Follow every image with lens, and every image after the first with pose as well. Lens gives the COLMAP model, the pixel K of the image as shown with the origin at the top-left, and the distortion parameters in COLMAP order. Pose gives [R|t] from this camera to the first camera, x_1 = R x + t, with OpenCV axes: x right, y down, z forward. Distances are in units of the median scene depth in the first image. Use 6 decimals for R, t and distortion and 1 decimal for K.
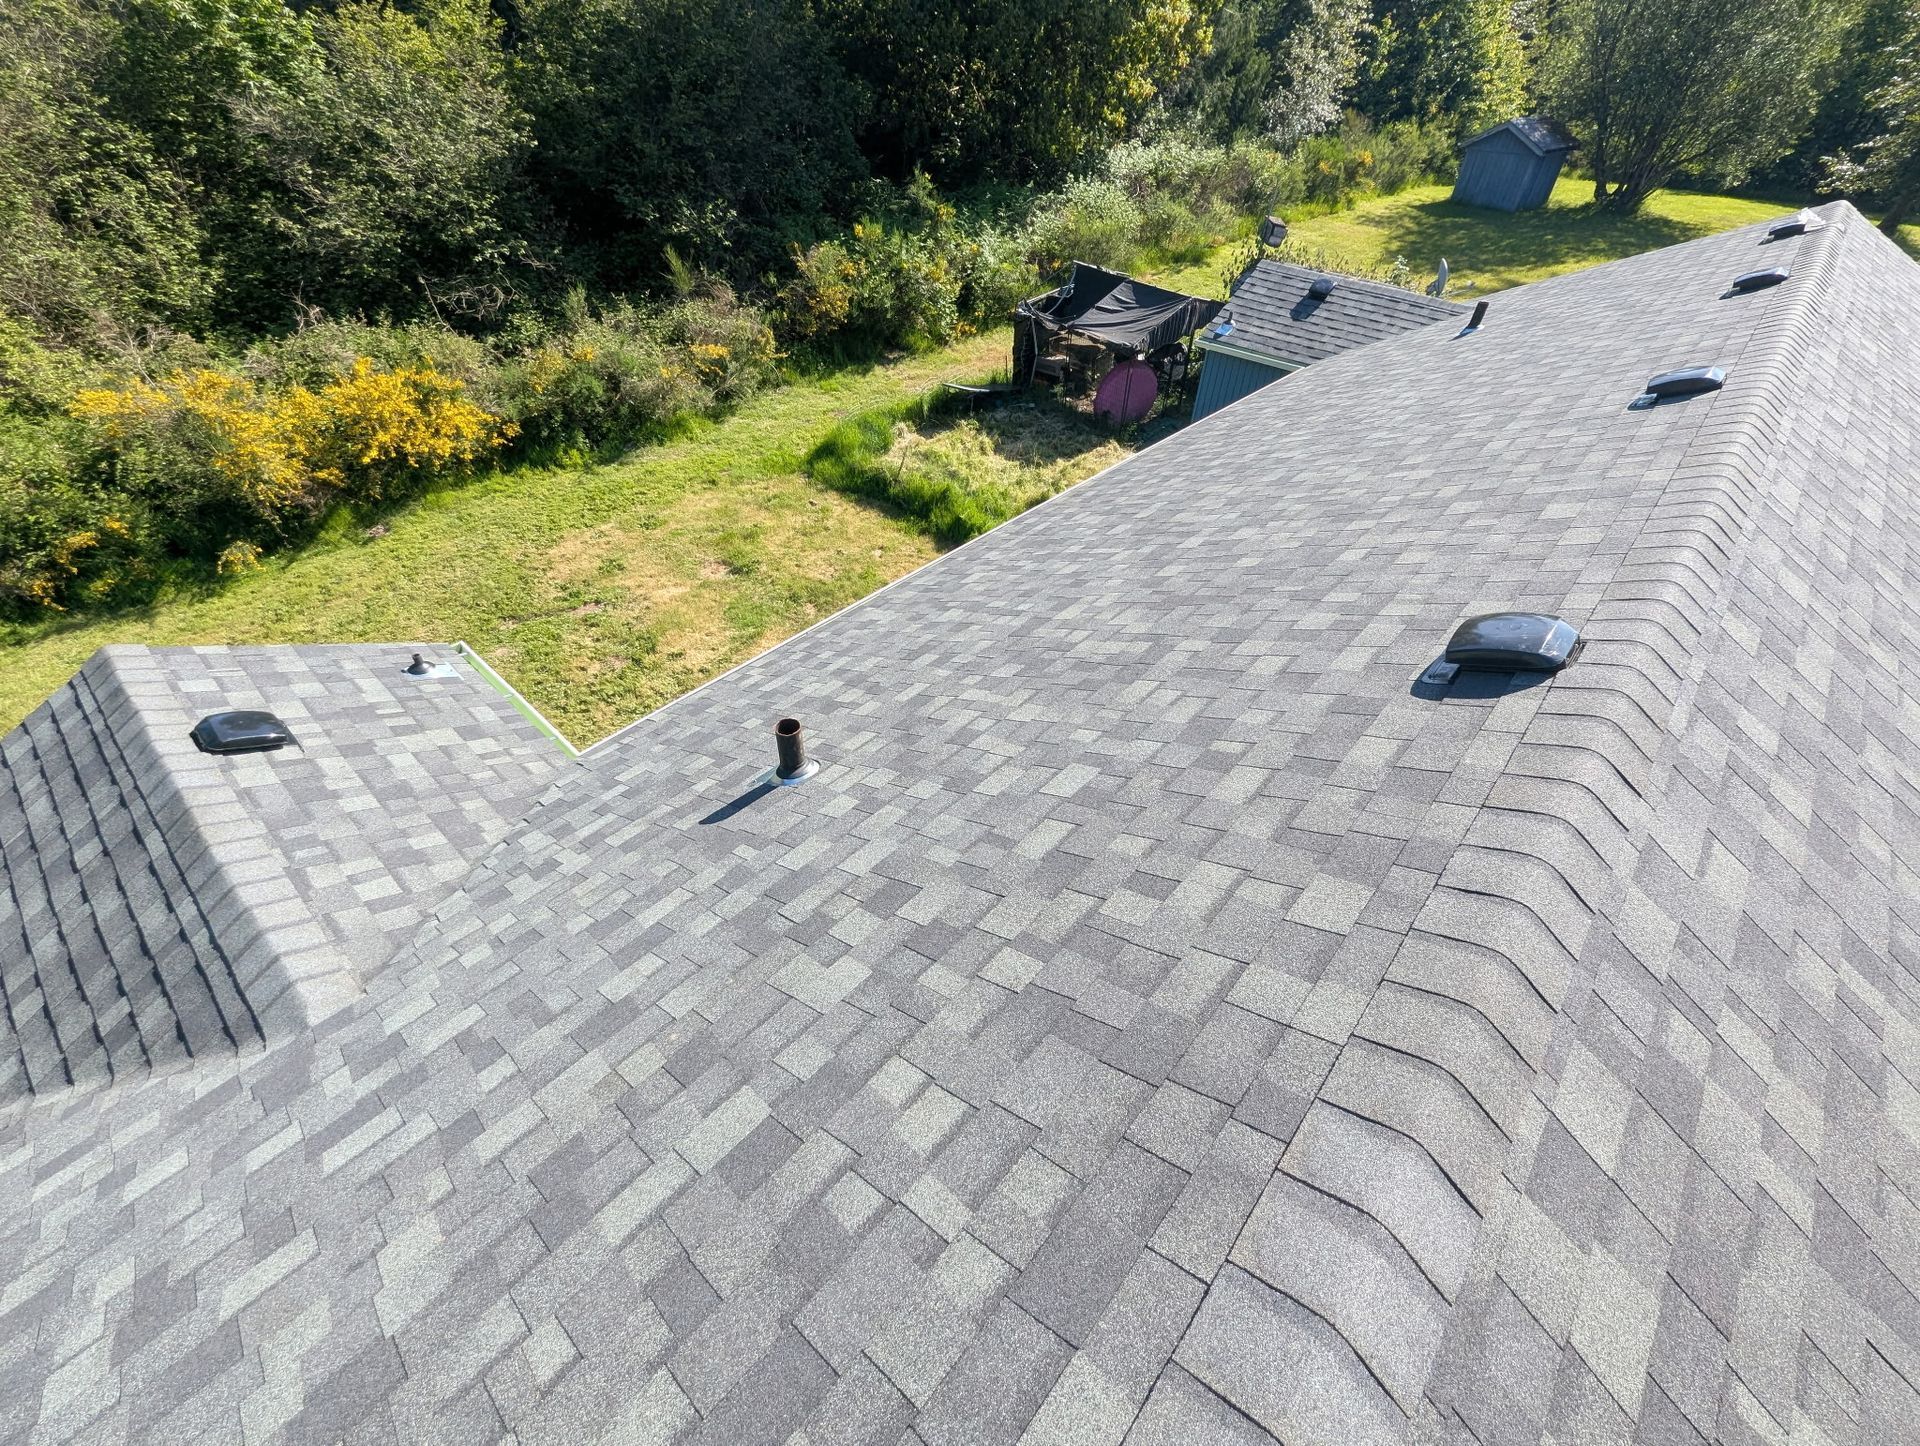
lens RADIAL K [[758.8, 0, 960.0], [0, 758.8, 723.0], [0, 0, 1]] dist [-0.002206, 0.000057]
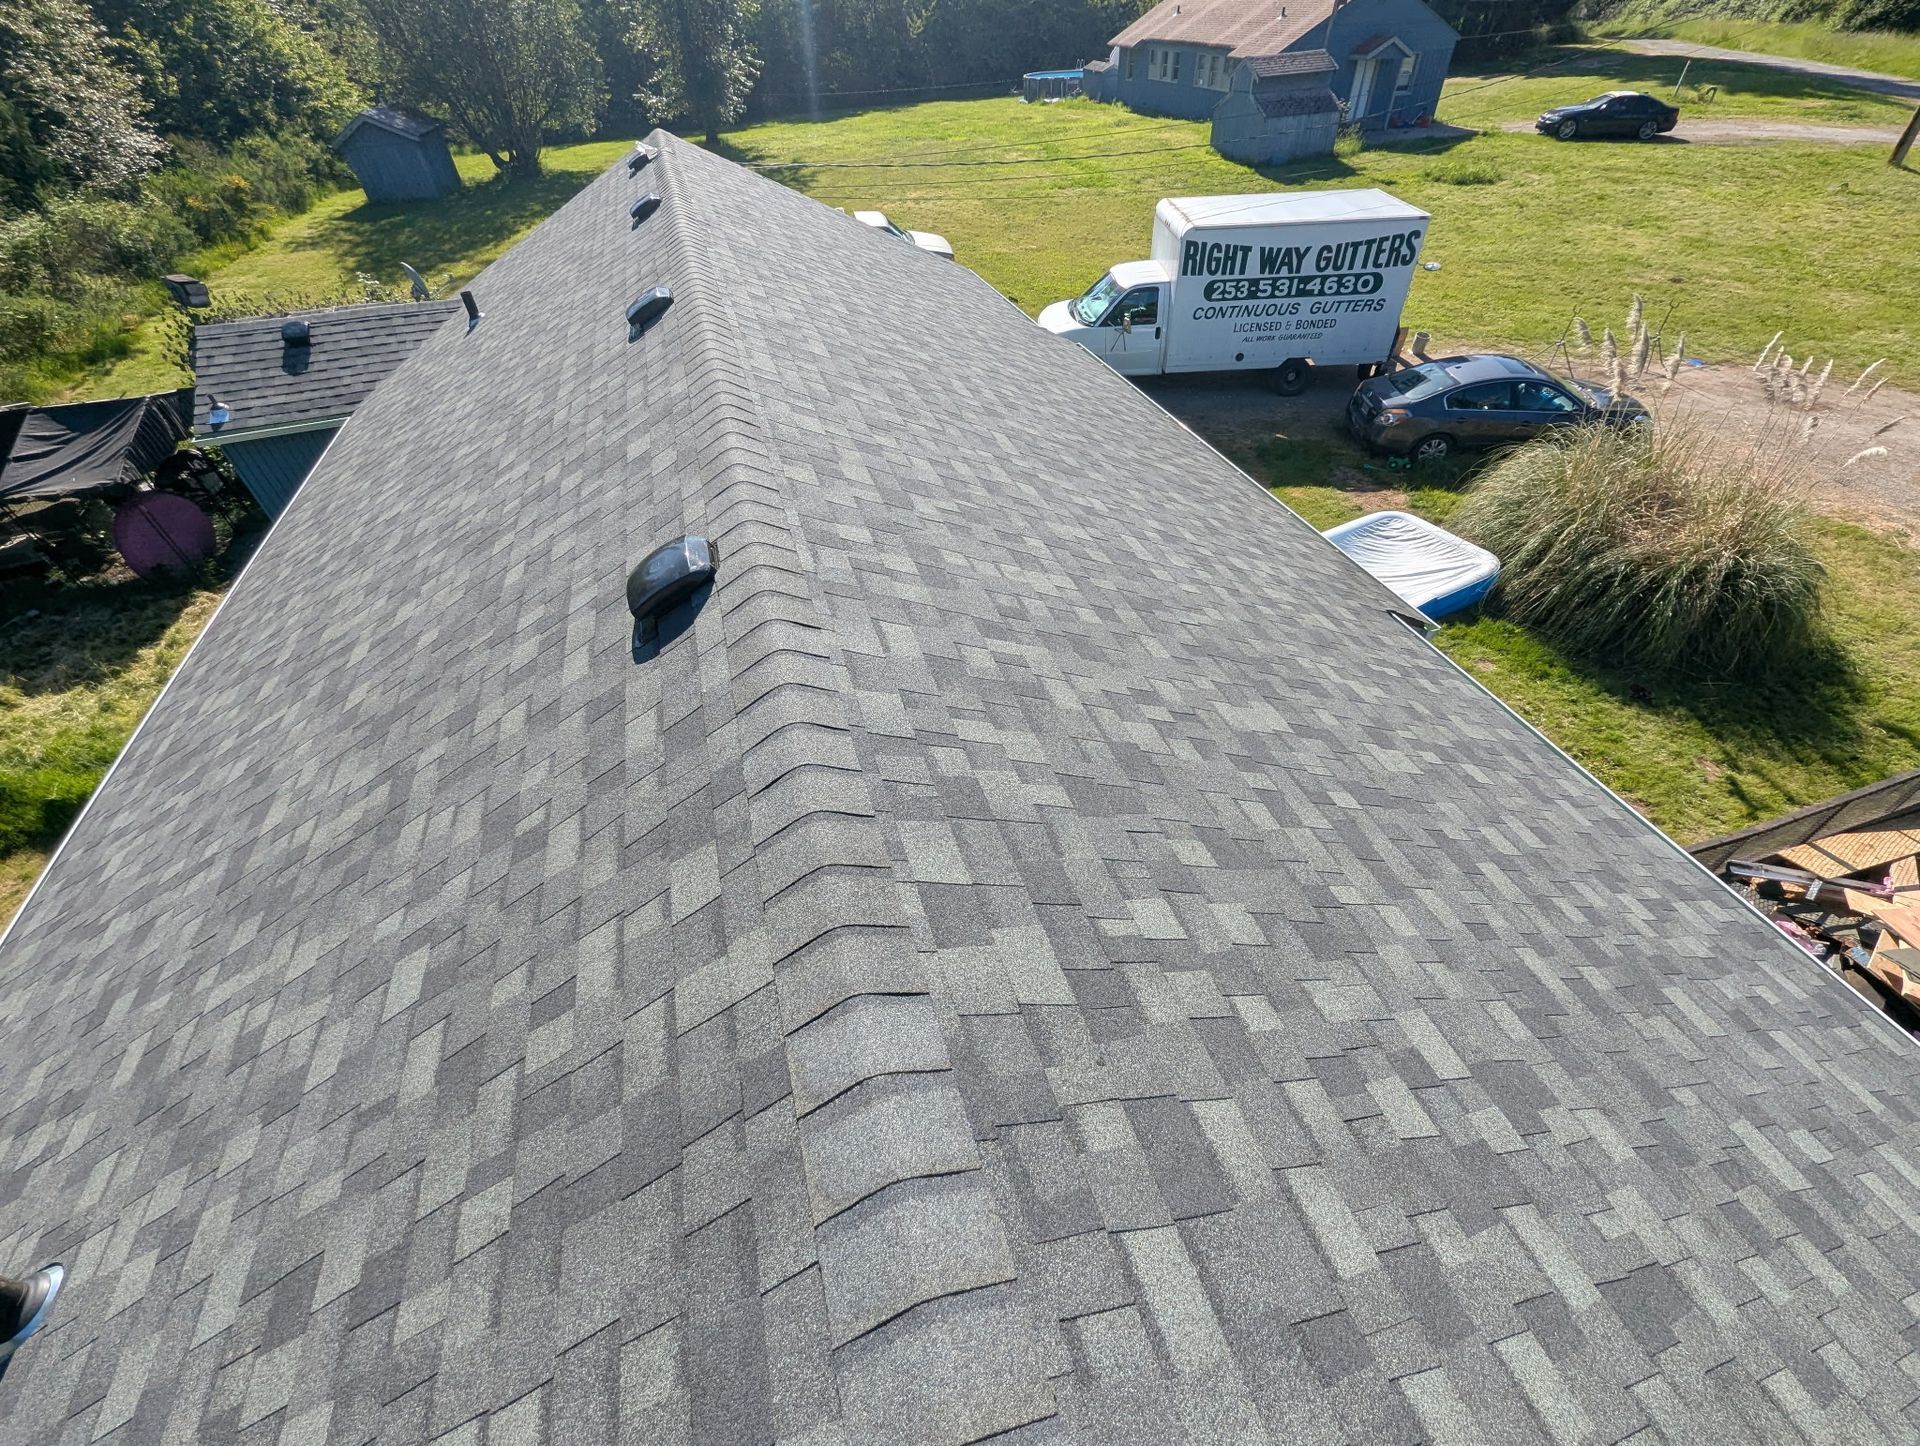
lens RADIAL K [[762.4, 0, 960.0], [0, 762.4, 723.0], [0, 0, 1]] dist [0.000955, -0.002679]
pose [[0.529149, -0.628540, 0.570034, 0.131315], [0.622056, 0.744247, 0.243193, 0.030627], [-0.577102, 0.225908, 0.784805, -0.035758]]
